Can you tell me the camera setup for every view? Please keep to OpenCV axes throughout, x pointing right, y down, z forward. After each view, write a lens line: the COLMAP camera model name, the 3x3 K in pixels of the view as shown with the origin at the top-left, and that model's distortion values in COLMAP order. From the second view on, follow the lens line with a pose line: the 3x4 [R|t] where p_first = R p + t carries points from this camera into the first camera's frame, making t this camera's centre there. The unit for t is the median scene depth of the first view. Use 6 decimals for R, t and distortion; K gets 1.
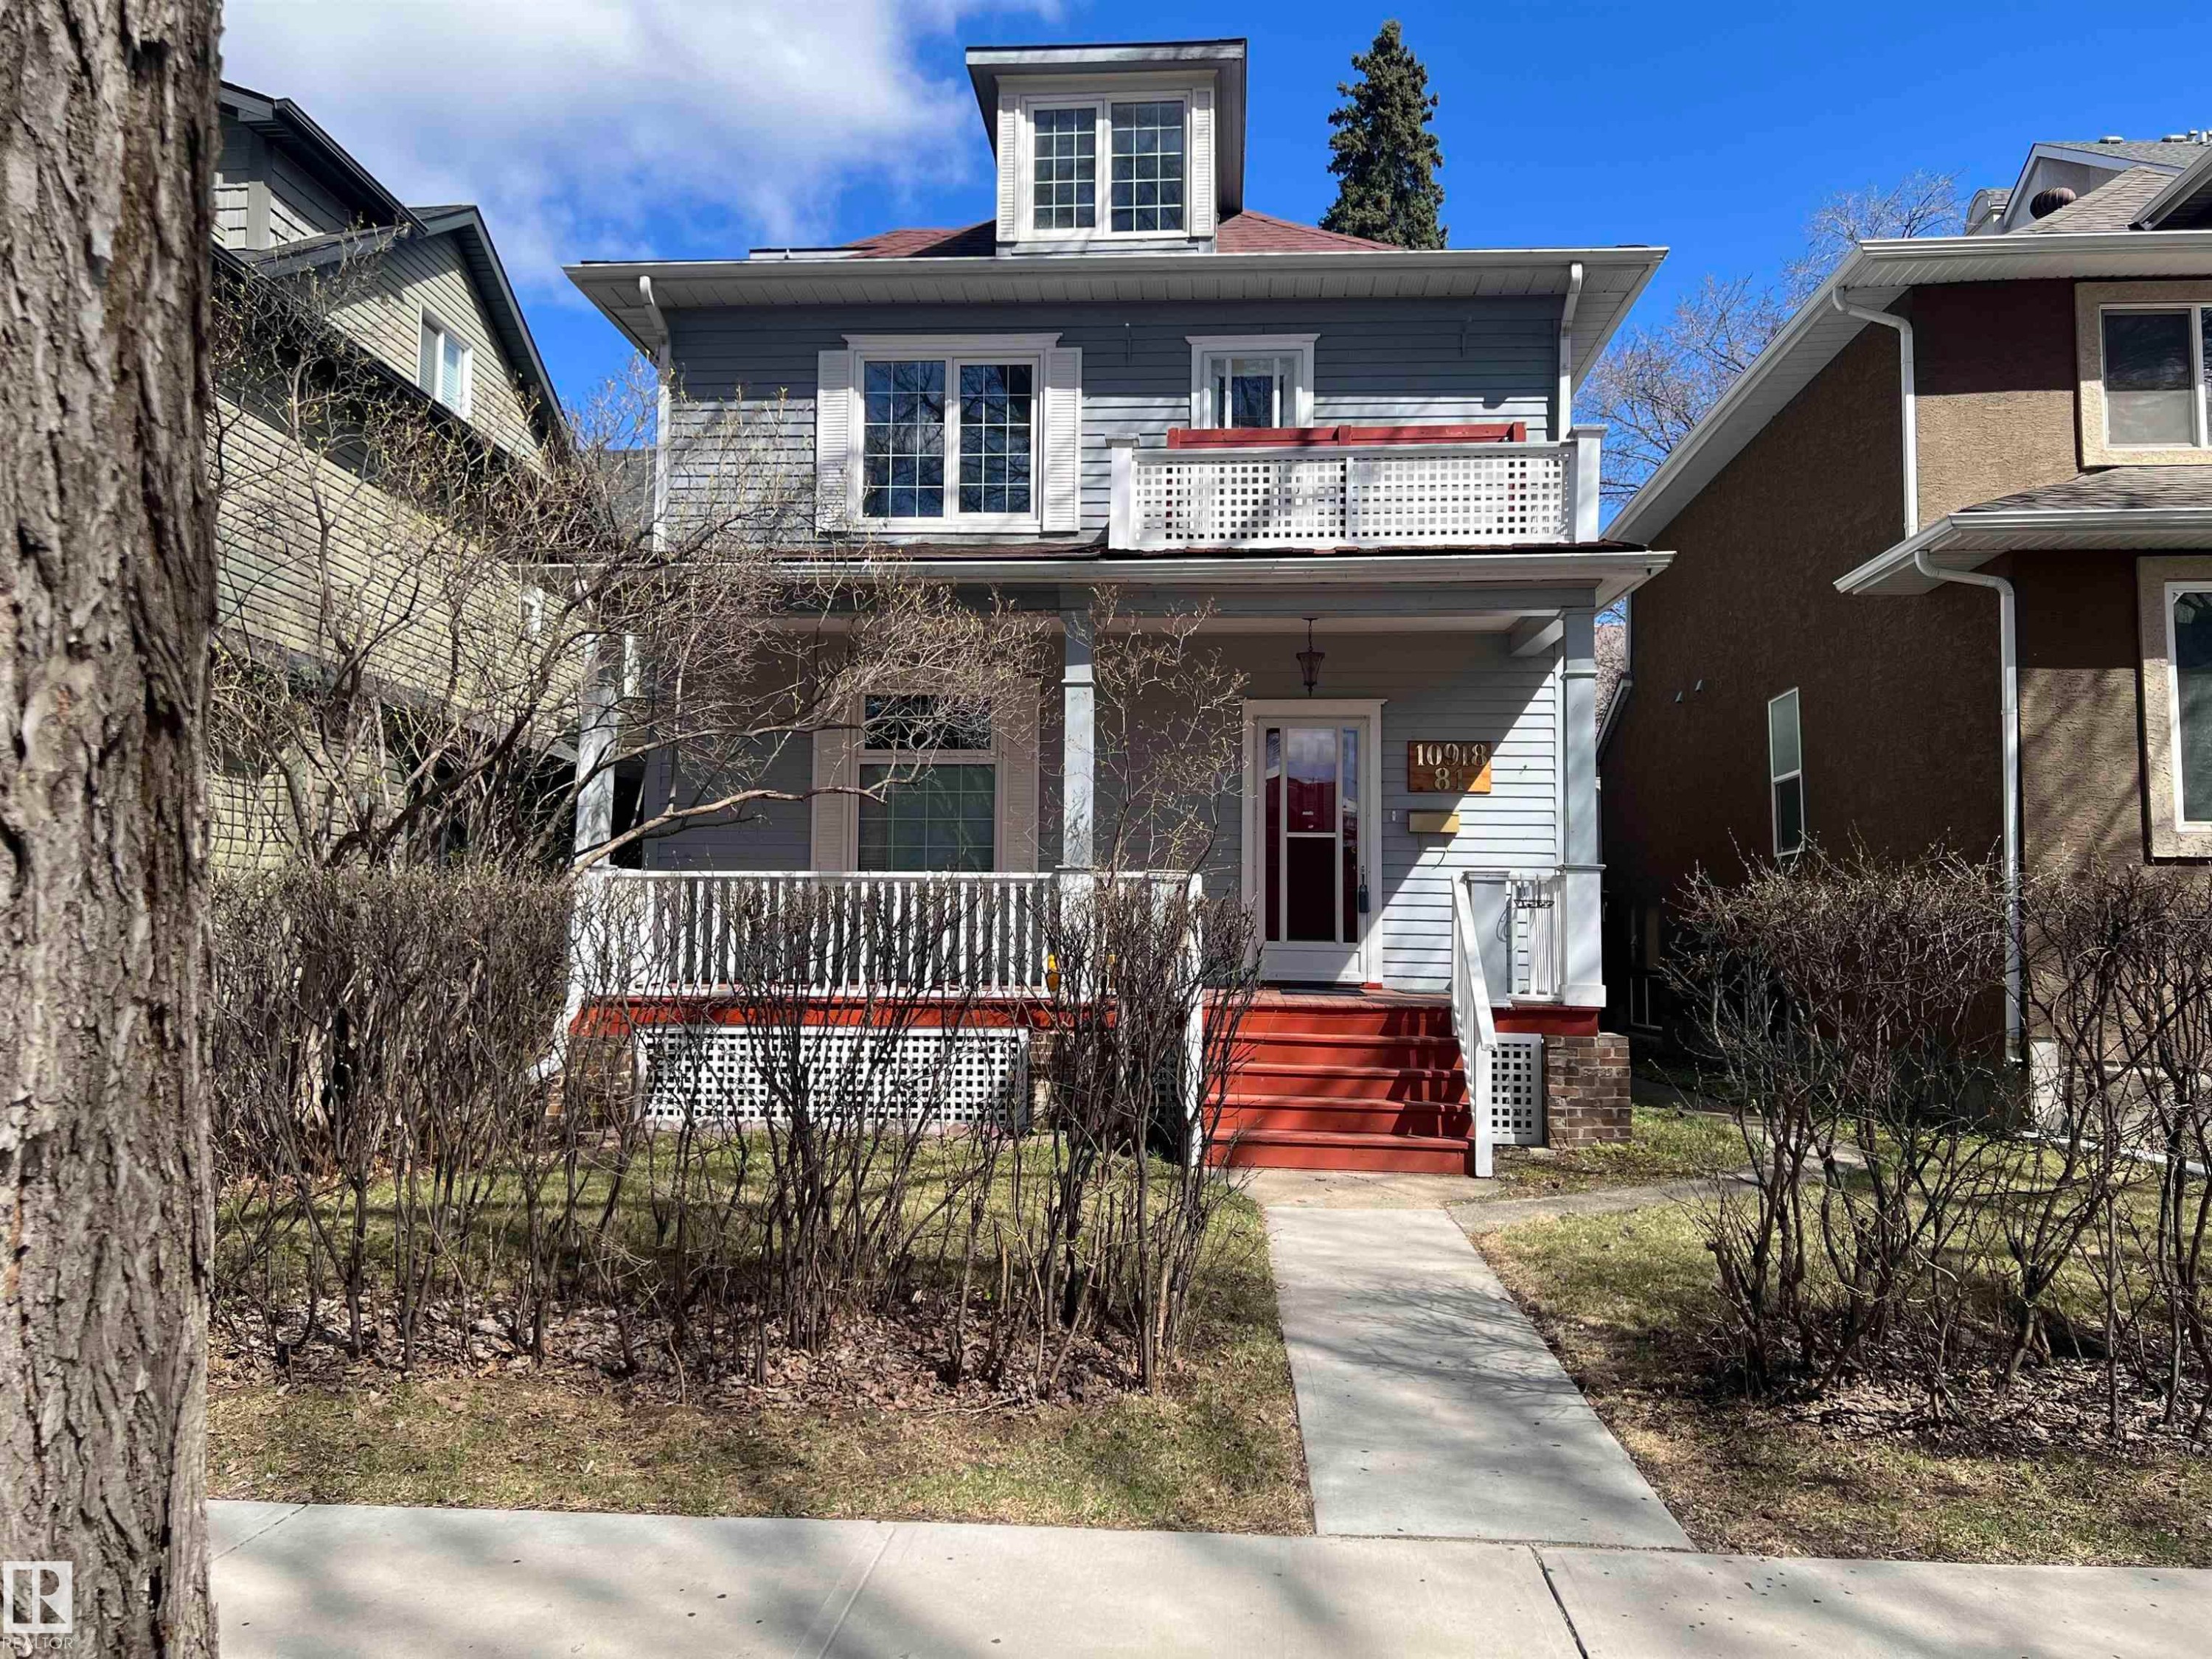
lens RADIAL K [[1644.9, 0, 1107.7], [0, 1644.9, 845.0], [0, 0, 1]] dist [0.092983, -0.112595]
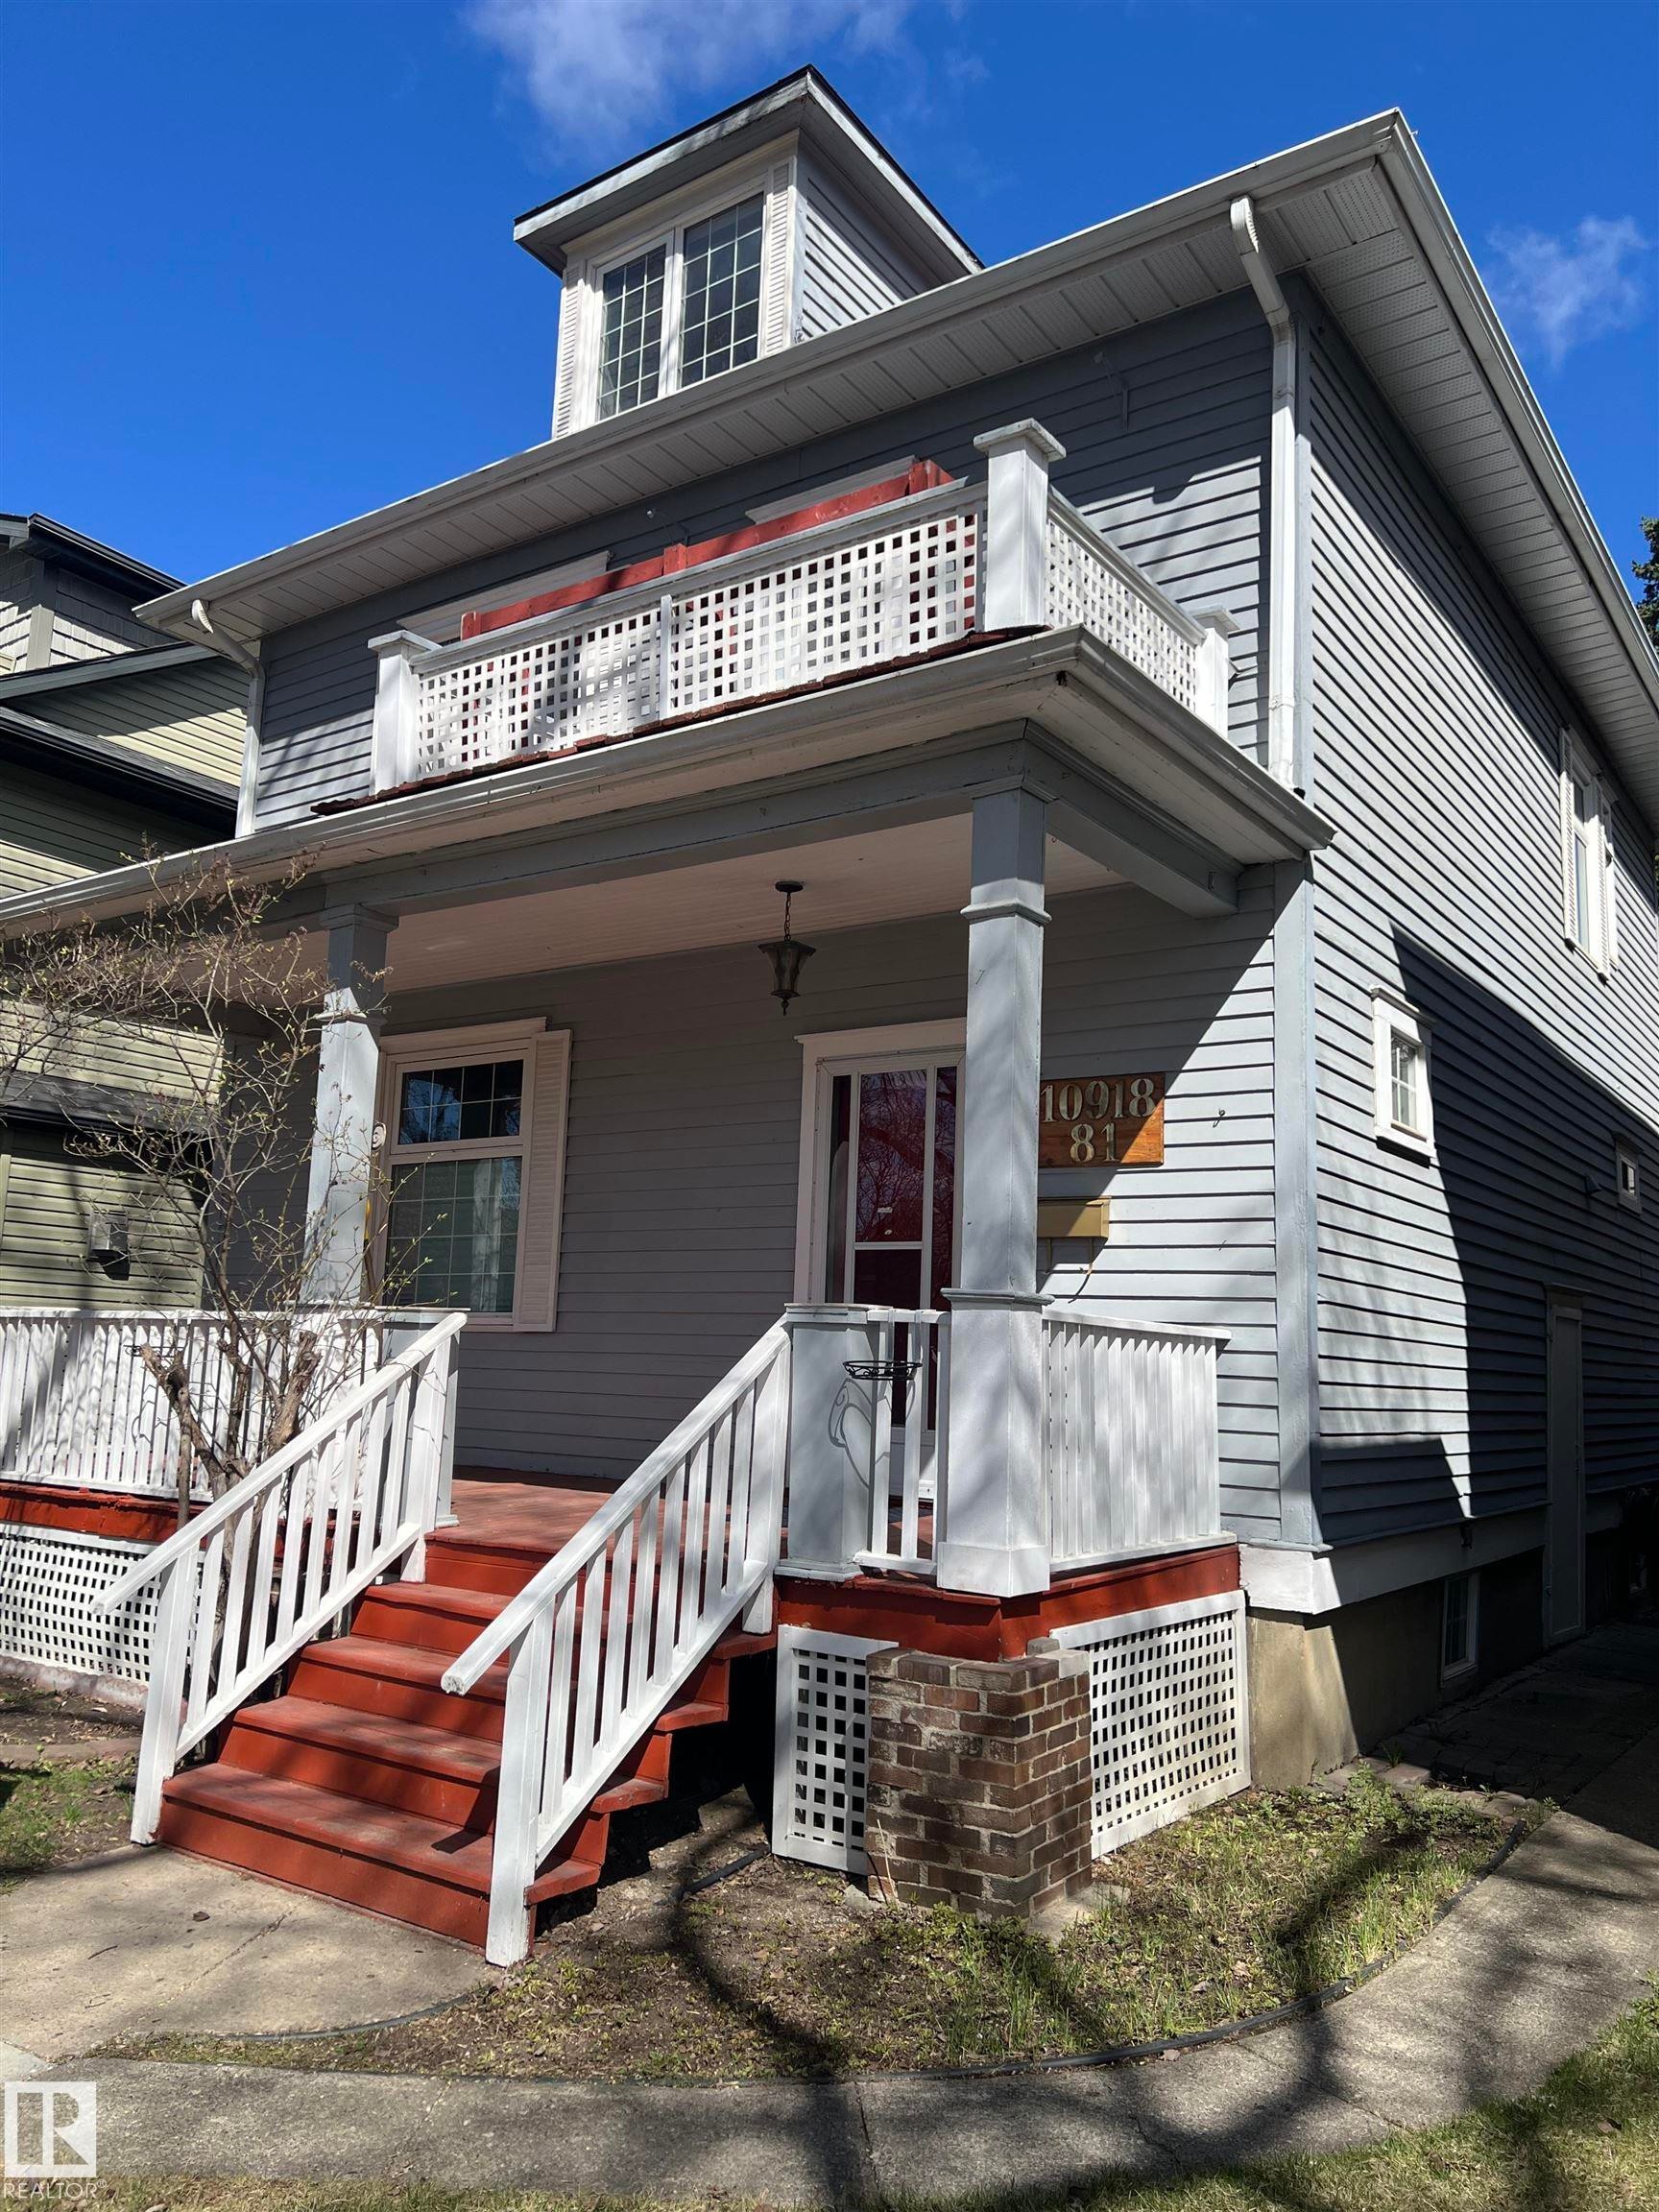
lens RADIAL K [[1644.9, 0, 824.8], [0, 1644.9, 1125.1], [0, 0, 1]] dist [0.092983, -0.112595]
pose [[0.852020, -0.054380, -0.520677, 0.423641], [0.003772, 0.995202, -0.097768, 0.009127], [0.523495, 0.081336, 0.848138, 0.470326]]
